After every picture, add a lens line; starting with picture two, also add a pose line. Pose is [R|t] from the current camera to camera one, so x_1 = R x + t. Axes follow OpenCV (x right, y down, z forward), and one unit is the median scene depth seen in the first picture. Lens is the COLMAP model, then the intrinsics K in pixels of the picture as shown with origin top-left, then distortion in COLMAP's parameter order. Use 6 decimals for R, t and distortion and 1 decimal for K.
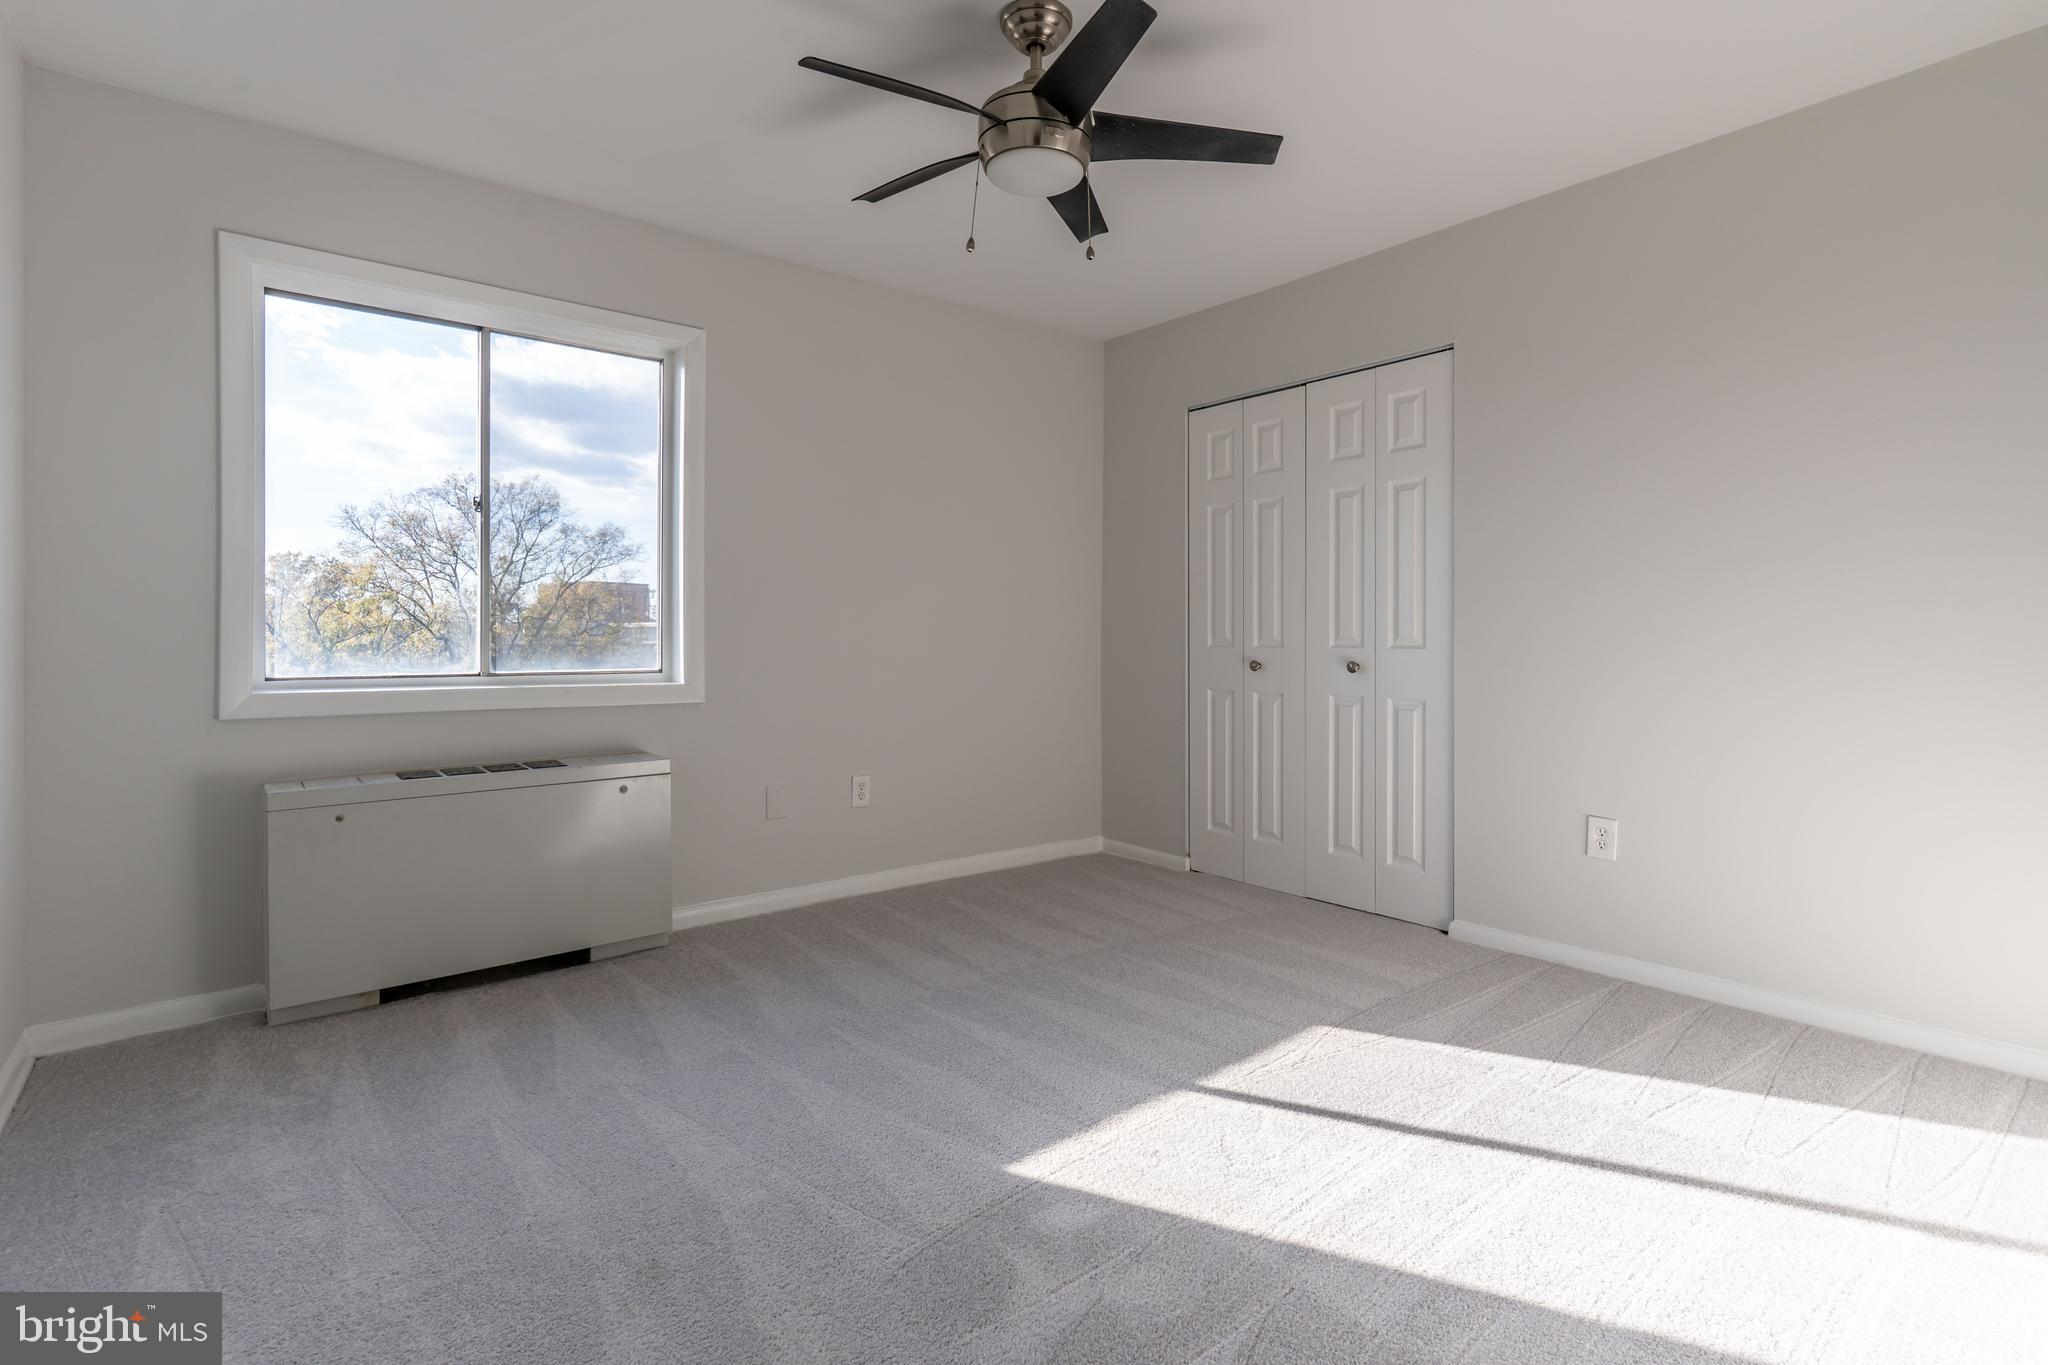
lens RADIAL K [[975.8, 0, 1023.7], [0, 975.8, 653.2], [0, 0, 1]] dist [-0.000240, -0.000159]
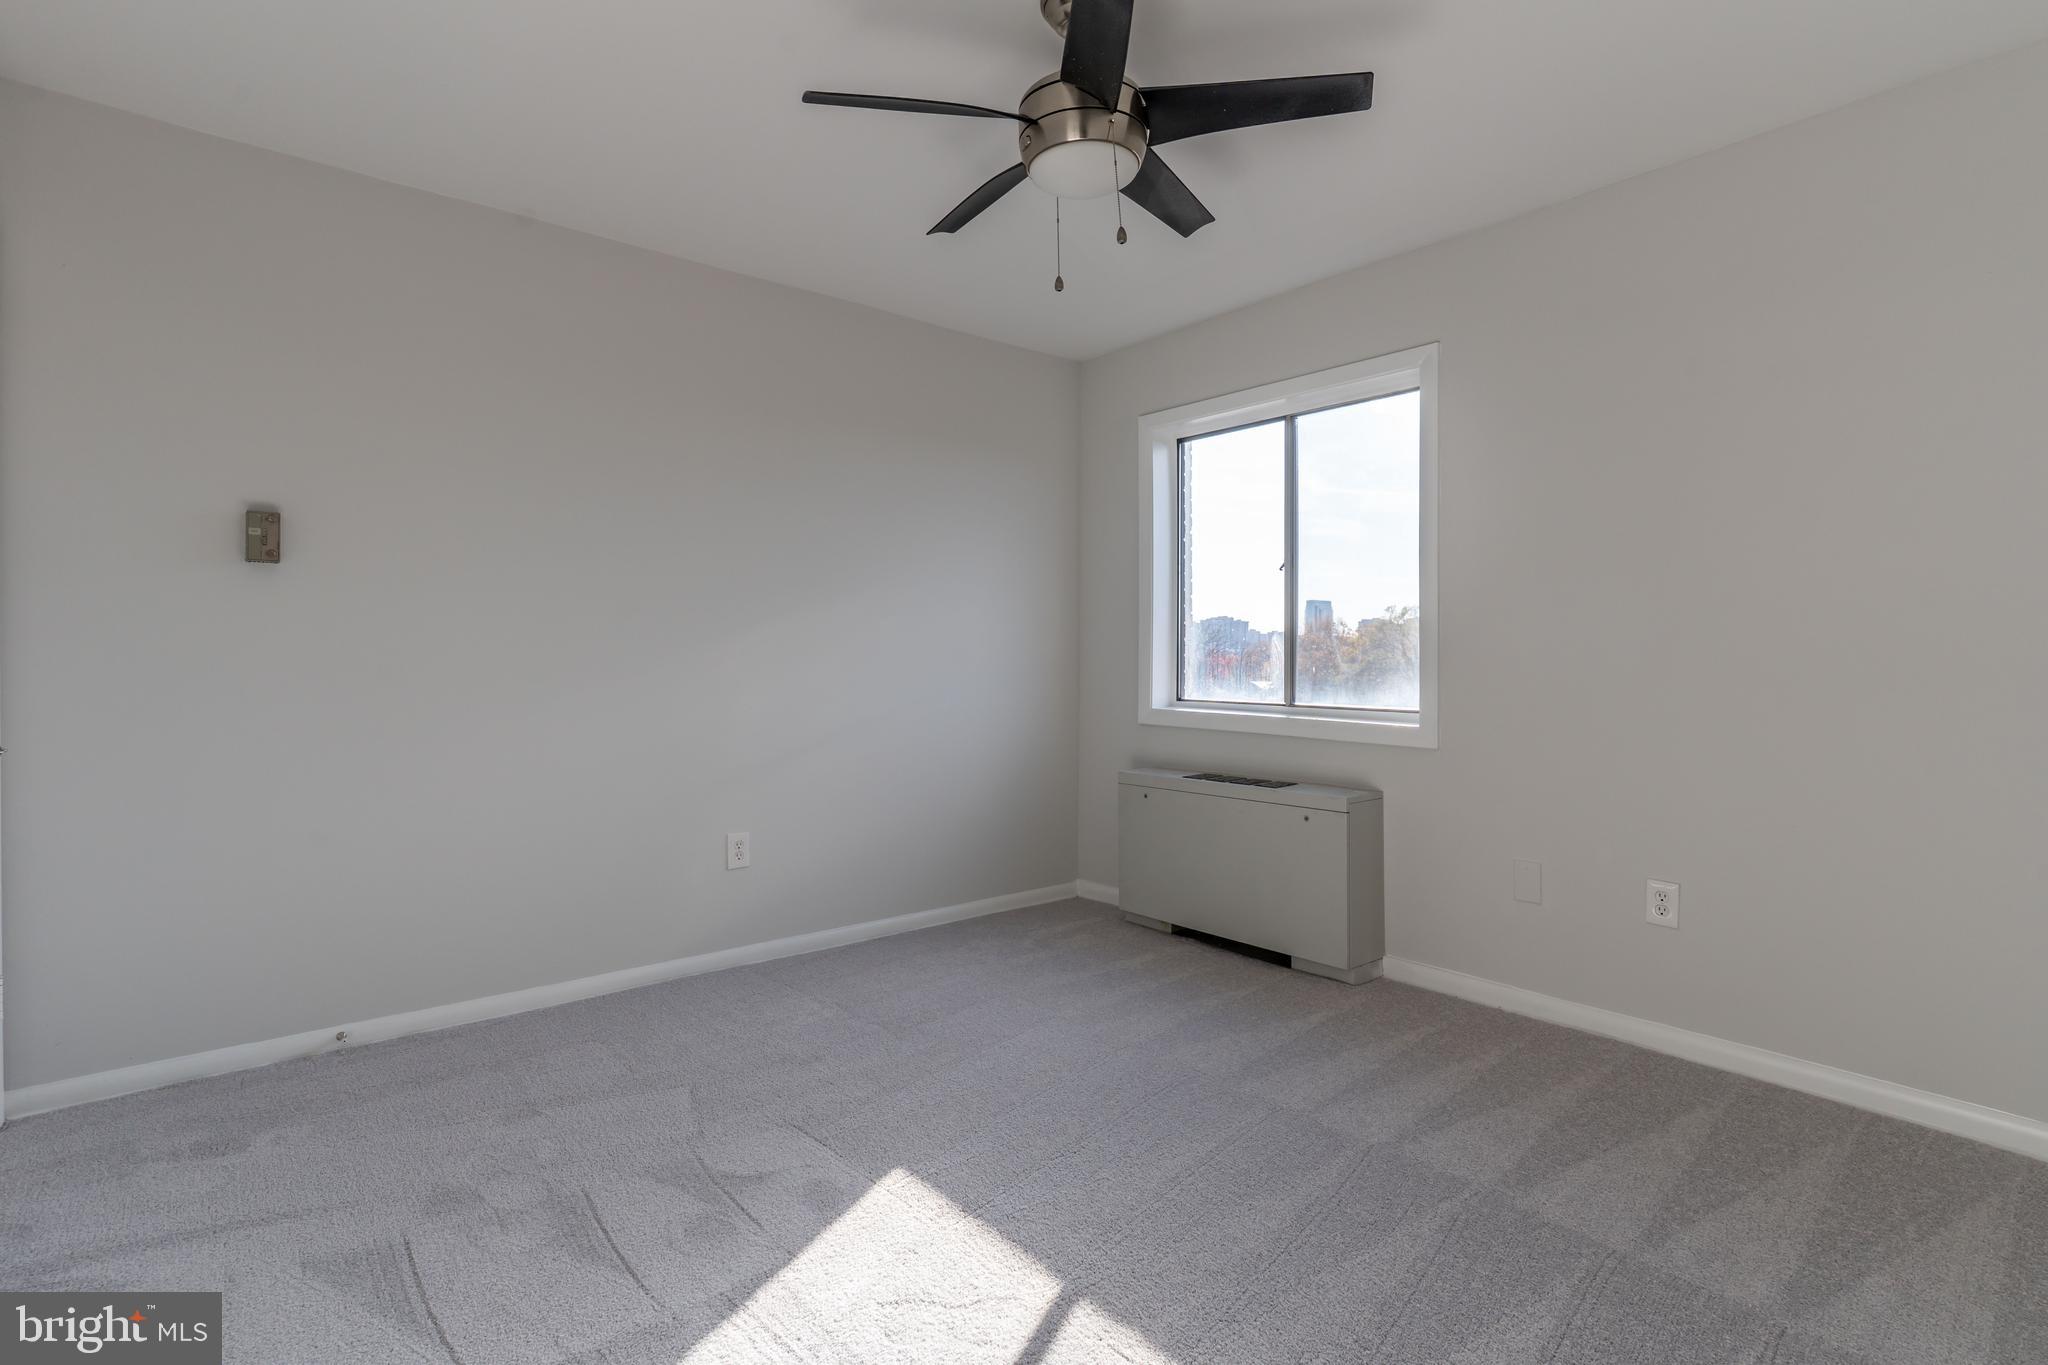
lens RADIAL K [[975.8, 0, 1023.7], [0, 975.8, 653.2], [0, 0, 1]] dist [-0.000240, -0.000159]
pose [[0.038968, 0.010677, -0.999183, 0.641422], [-0.016088, 0.999820, 0.010056, -0.047775], [0.999111, 0.015683, 0.039132, 0.632707]]
